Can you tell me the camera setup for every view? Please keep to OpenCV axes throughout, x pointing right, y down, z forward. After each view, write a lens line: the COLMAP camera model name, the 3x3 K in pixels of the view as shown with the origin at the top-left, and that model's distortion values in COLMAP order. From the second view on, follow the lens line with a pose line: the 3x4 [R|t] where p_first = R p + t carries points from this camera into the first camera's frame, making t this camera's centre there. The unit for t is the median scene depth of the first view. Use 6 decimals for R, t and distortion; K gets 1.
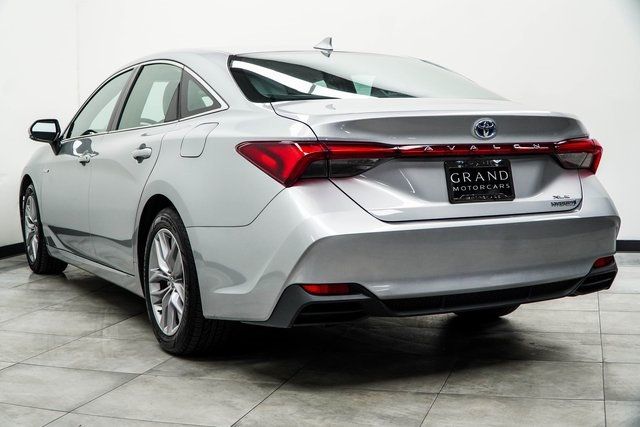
lens RADIAL K [[1000.9, 0, 318.9], [0, 1000.9, 211.9], [0, 0, 1]] dist [-0.113794, 0.000000]
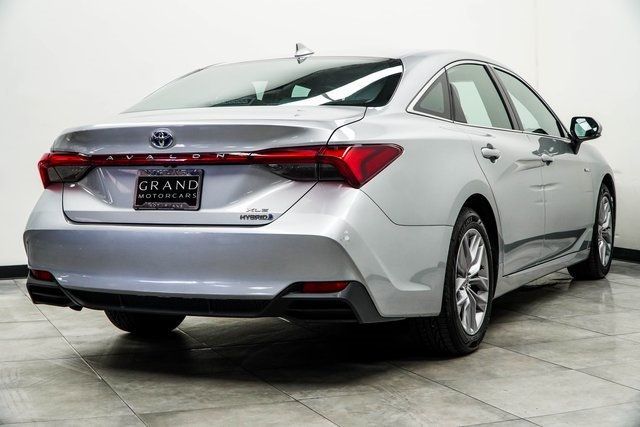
lens RADIAL K [[1060.5, 0, 320.6], [0, 1060.5, 213.5], [0, 0, 1]] dist [0.034900, 0.000000]
pose [[0.580431, 0.054983, -0.812451, 1.153744], [-0.048423, 0.998283, 0.032965, -0.050458], [0.812868, 0.020208, 0.582097, 0.491515]]
